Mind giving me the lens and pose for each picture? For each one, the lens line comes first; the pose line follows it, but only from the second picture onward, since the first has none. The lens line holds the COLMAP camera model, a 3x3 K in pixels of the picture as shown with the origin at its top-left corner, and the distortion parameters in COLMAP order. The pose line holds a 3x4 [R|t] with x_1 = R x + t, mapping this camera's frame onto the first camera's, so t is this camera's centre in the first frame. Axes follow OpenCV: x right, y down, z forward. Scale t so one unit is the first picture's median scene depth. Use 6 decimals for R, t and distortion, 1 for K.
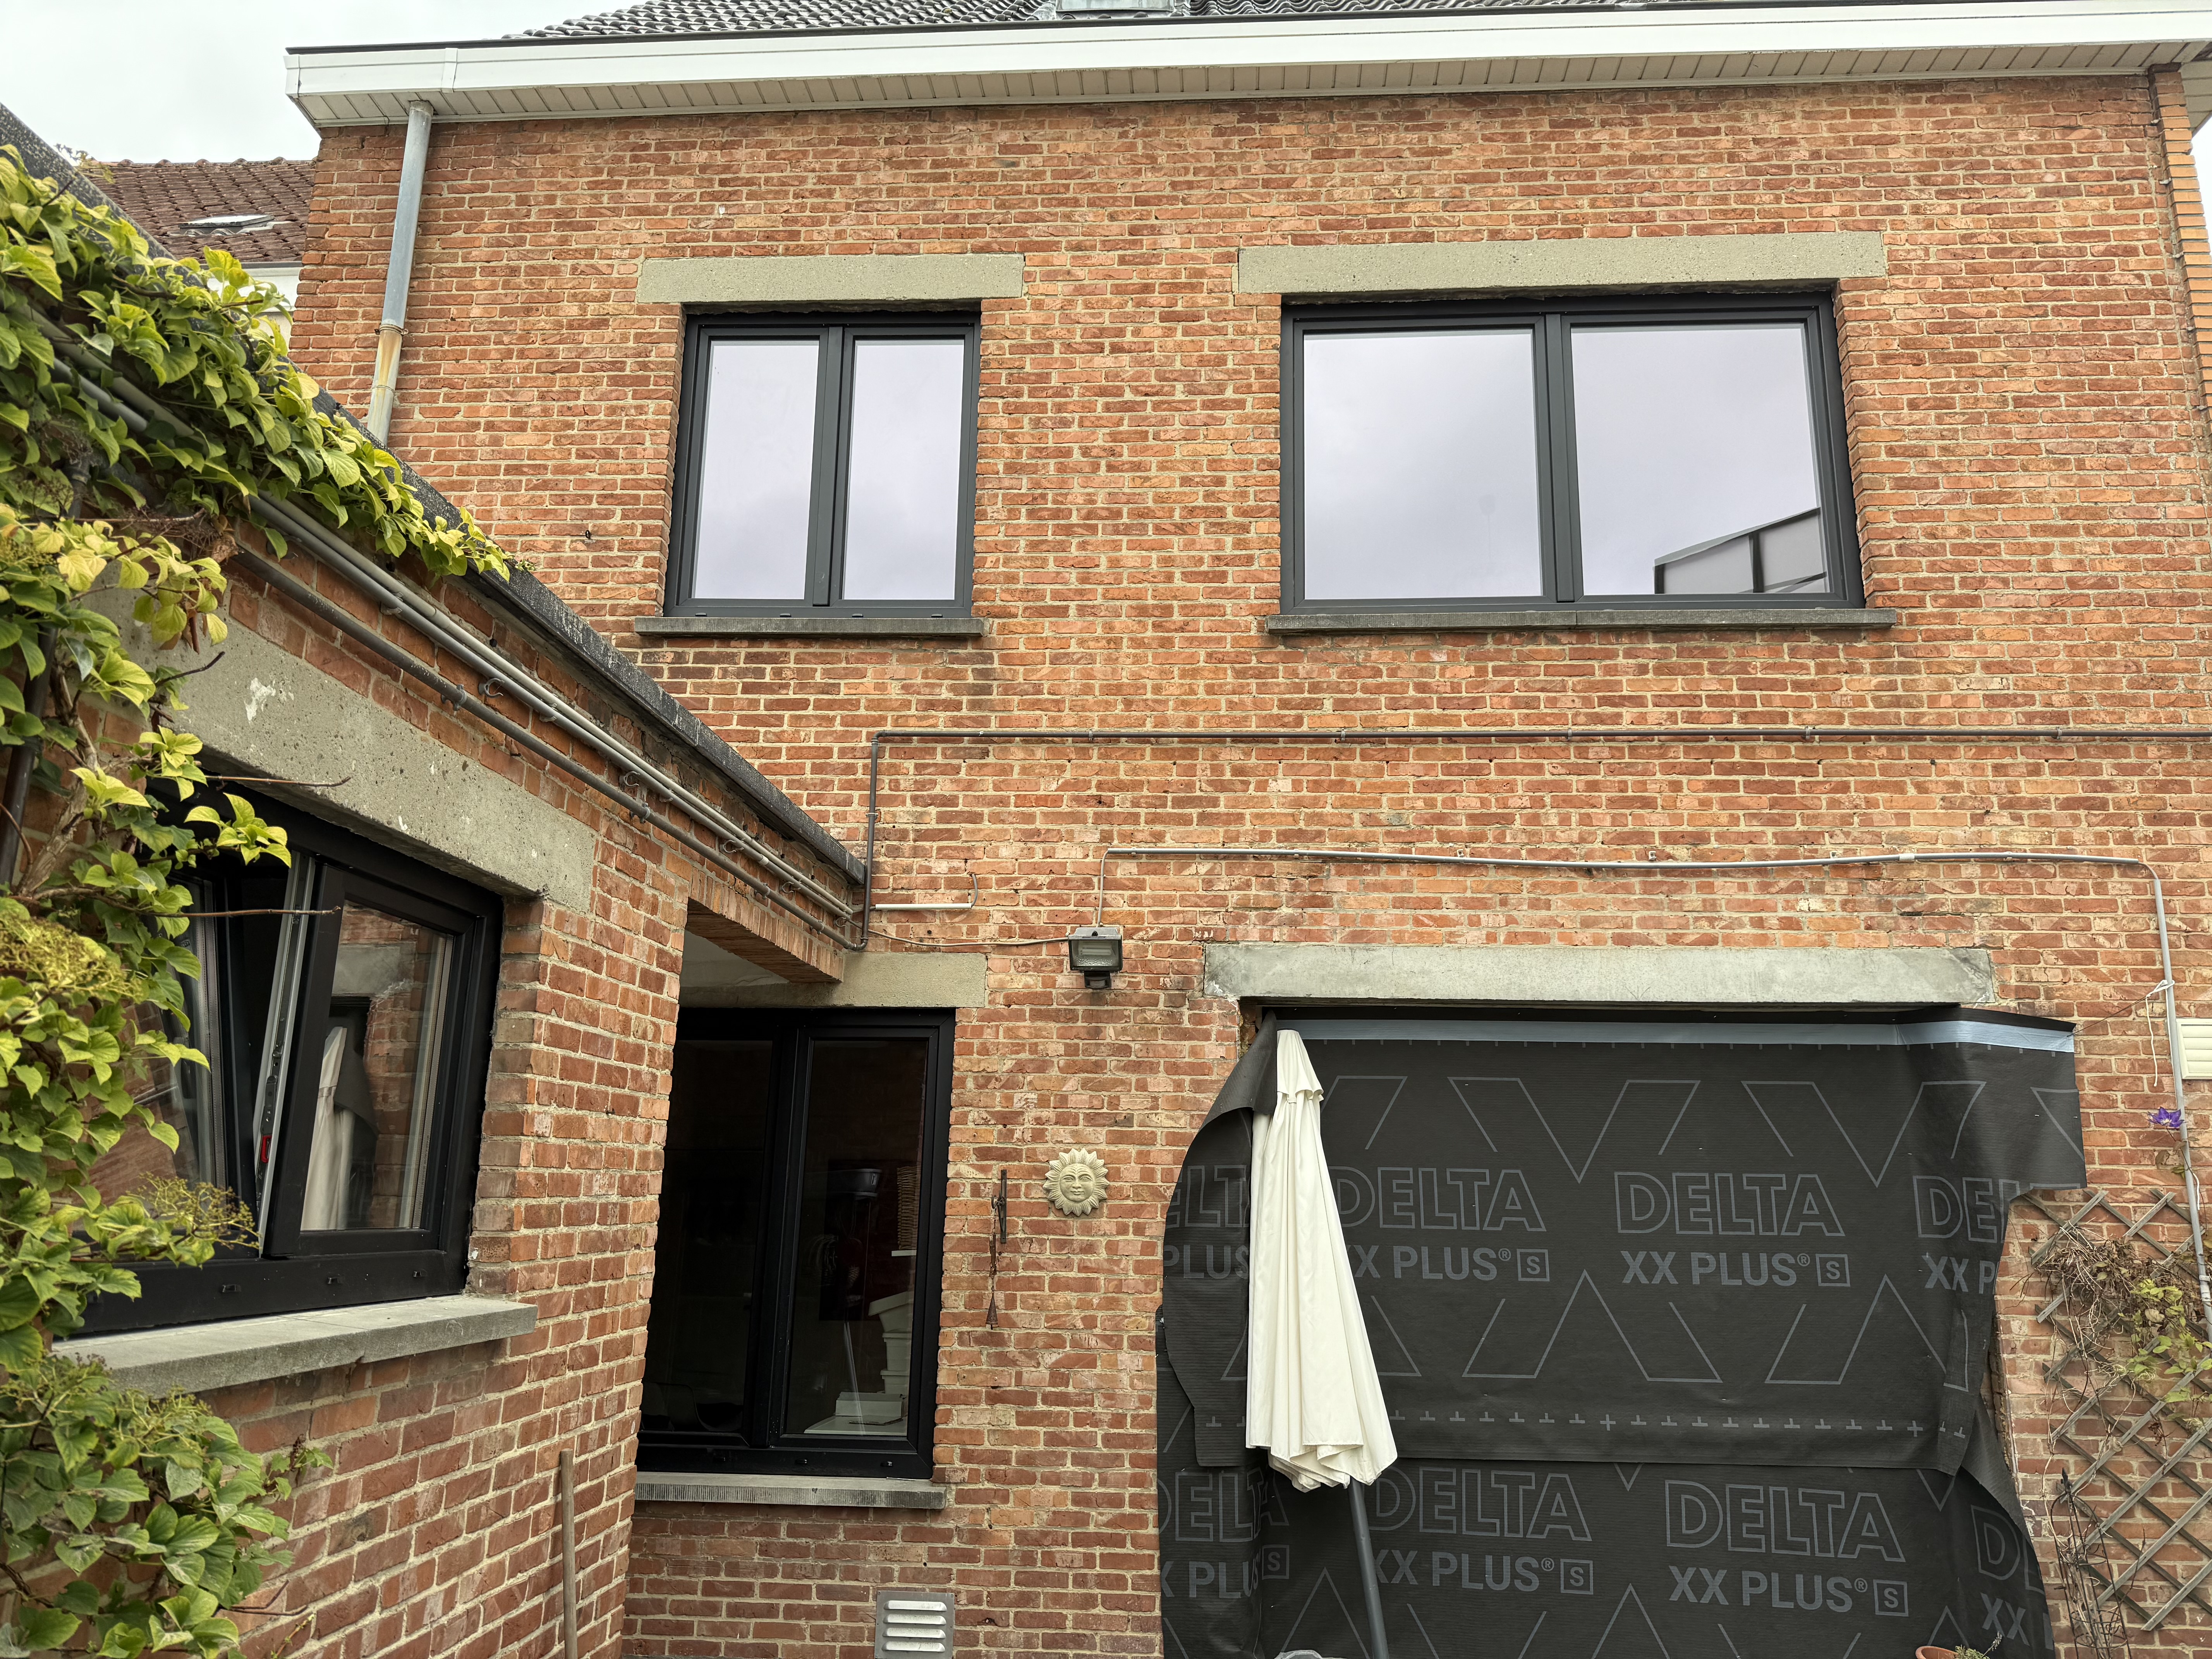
lens RADIAL K [[1554.5, 0, 1108.2], [0, 1554.5, 815.5], [0, 0, 1]] dist [0.050698, -0.066628]
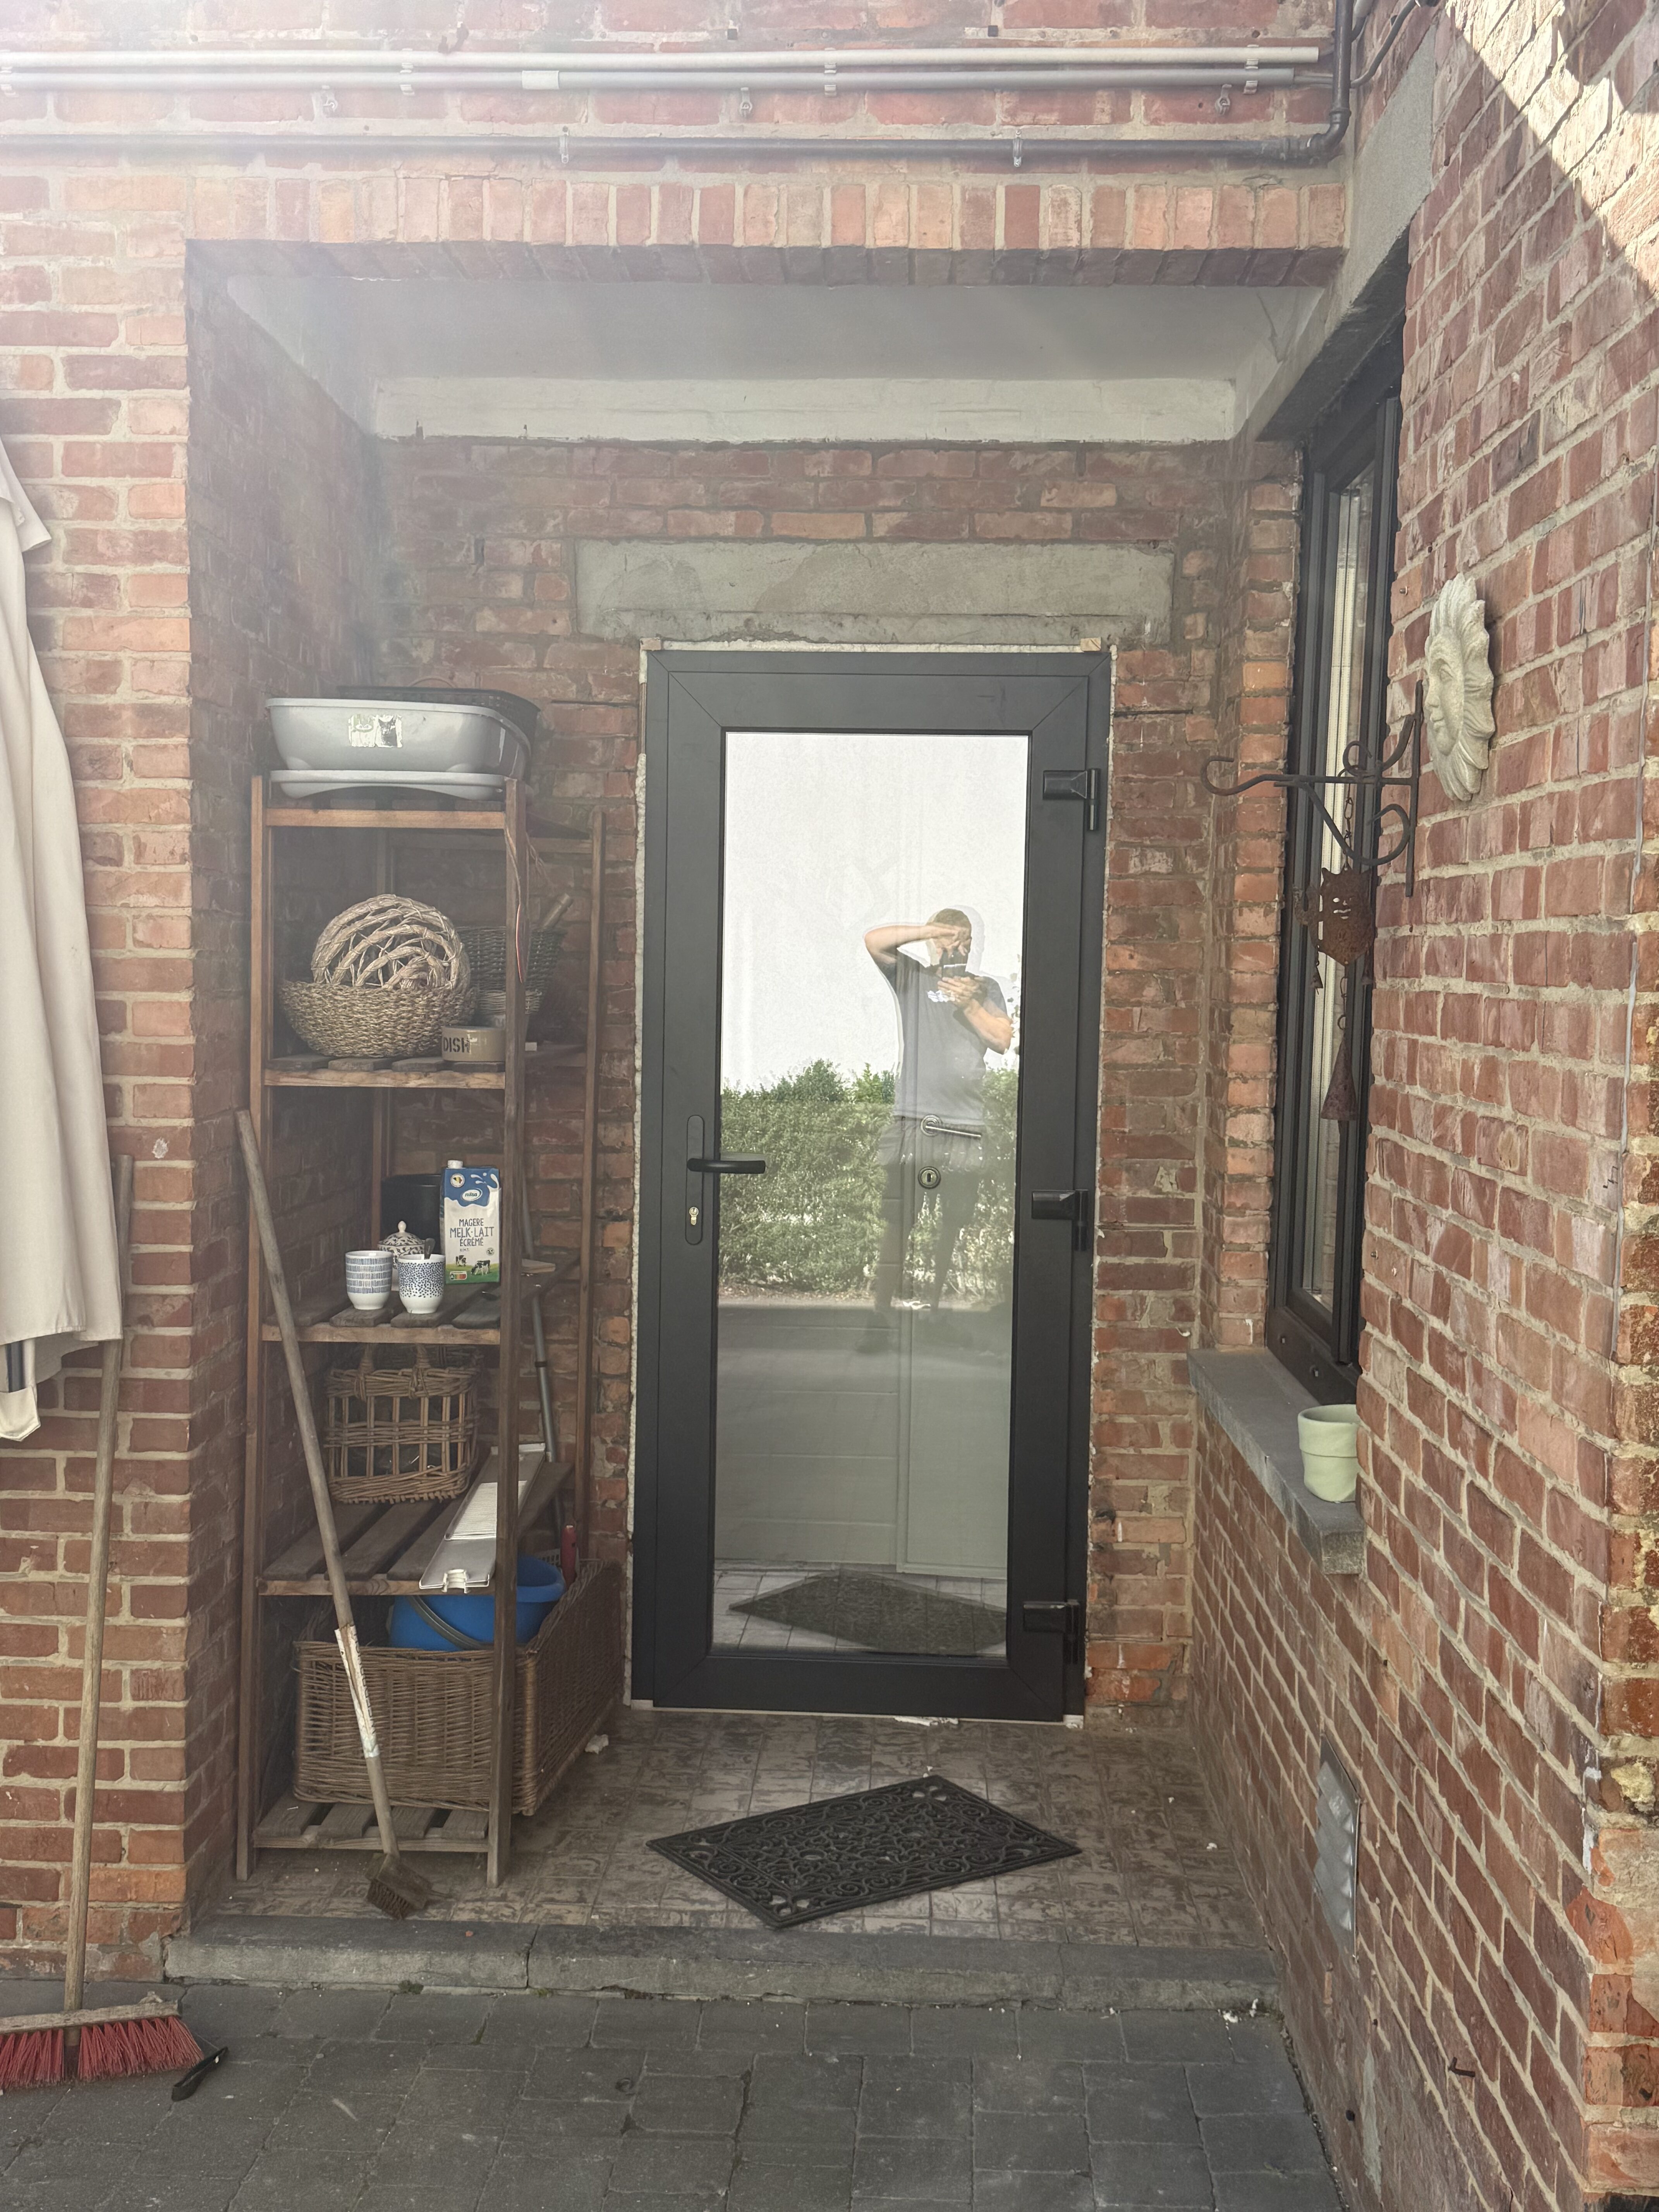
lens RADIAL K [[2378.5, 0, 844.4], [0, 2378.5, 1144.7], [0, 0, 1]] dist [0.067631, 0.000000]
pose [[0.022621, 0.061816, -0.997831, 0.445920], [0.217021, 0.973983, 0.065258, 0.268351], [0.975905, -0.218026, 0.008617, 0.872666]]
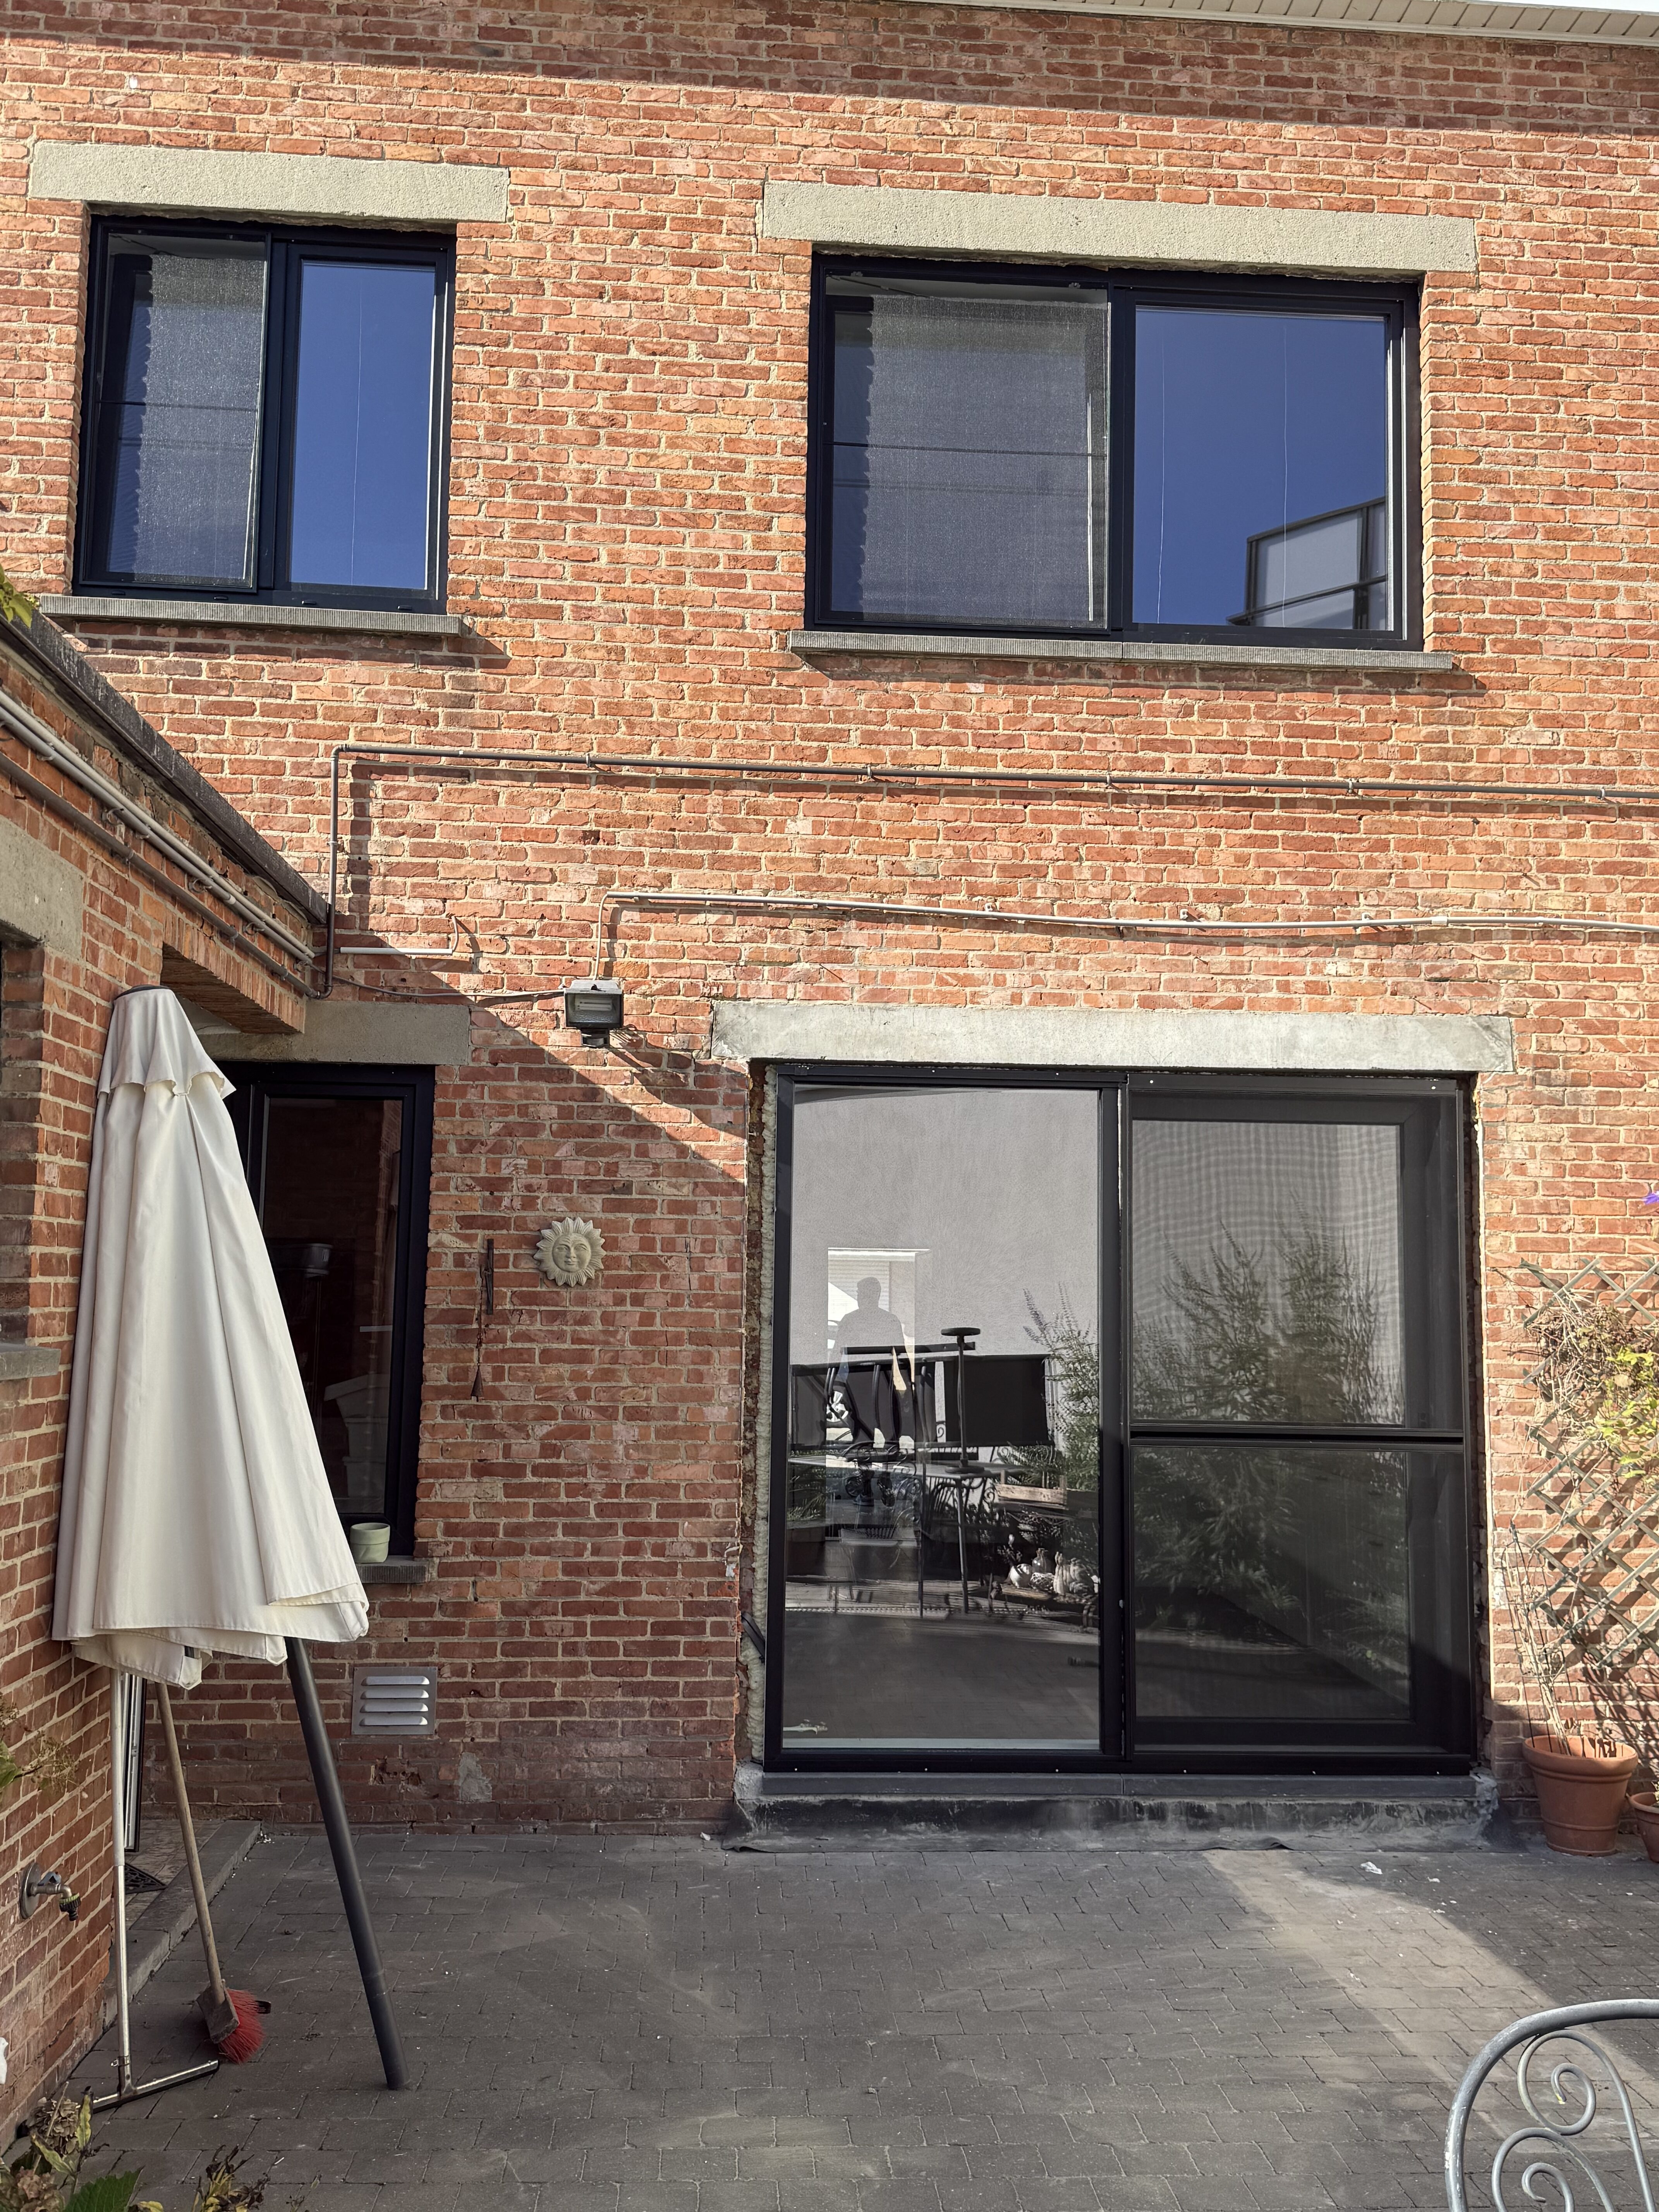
lens RADIAL K [[2028.8, 0, 850.8], [0, 2028.8, 1135.1], [0, 0, 1]] dist [0.156823, -0.014902]
pose [[0.989656, 0.009473, 0.143145, -0.029840], [-0.031719, 0.987571, 0.153938, -0.027556], [-0.139907, -0.156886, 0.977657, -0.212638]]
